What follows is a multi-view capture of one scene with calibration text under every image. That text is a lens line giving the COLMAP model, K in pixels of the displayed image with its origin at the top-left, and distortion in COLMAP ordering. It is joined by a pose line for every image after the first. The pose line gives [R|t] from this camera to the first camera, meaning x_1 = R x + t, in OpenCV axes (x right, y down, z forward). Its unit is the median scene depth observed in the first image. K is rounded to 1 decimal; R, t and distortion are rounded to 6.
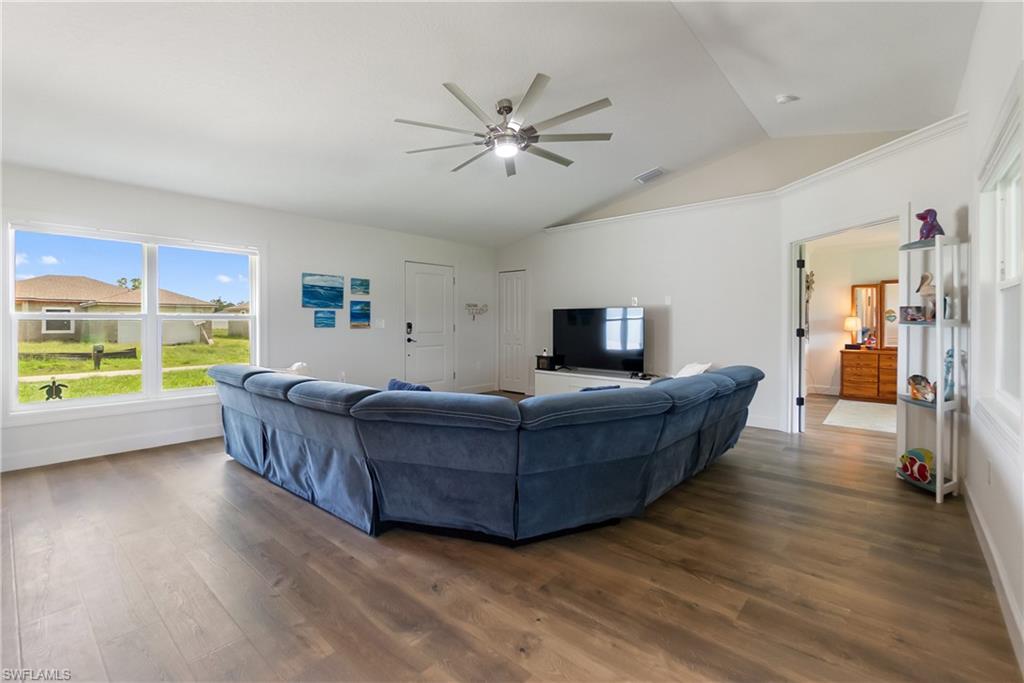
lens RADIAL K [[452.9, 0, 513.8], [0, 452.9, 315.7], [0, 0, 1]] dist [-0.000766, 0.000161]
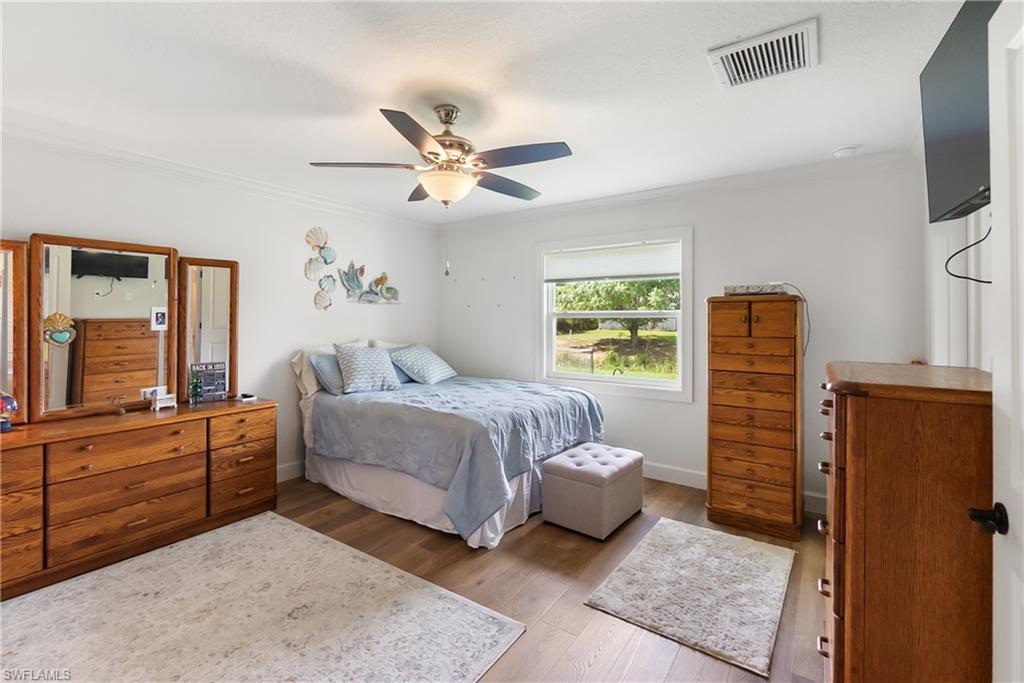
lens RADIAL K [[452.9, 0, 513.8], [0, 452.9, 315.7], [0, 0, 1]] dist [-0.000766, 0.000161]
pose [[-0.101762, 0.001936, 0.994807, 0.406526], [-0.004326, 0.999988, -0.002388, -0.012286], [-0.994799, -0.004547, -0.101752, 0.647384]]
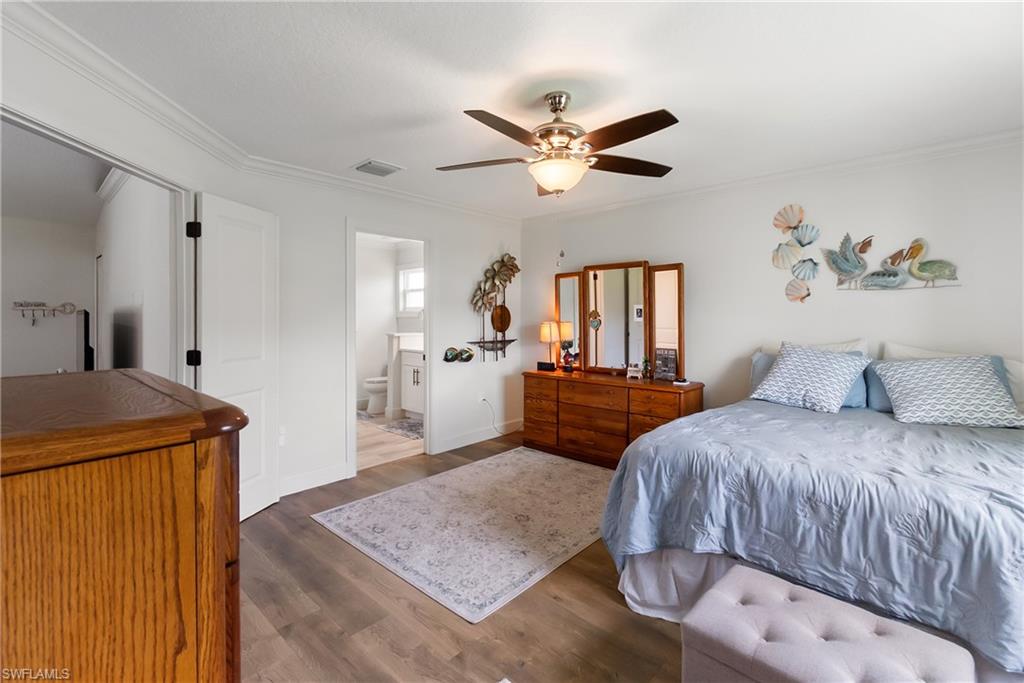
lens RADIAL K [[452.9, 0, 513.8], [0, 452.9, 315.7], [0, 0, 1]] dist [-0.000766, 0.000161]
pose [[0.999733, -0.006888, -0.022042, 0.718236], [0.006916, 0.999975, 0.001225, -0.007632], [0.022033, -0.001377, 0.999756, 0.333515]]
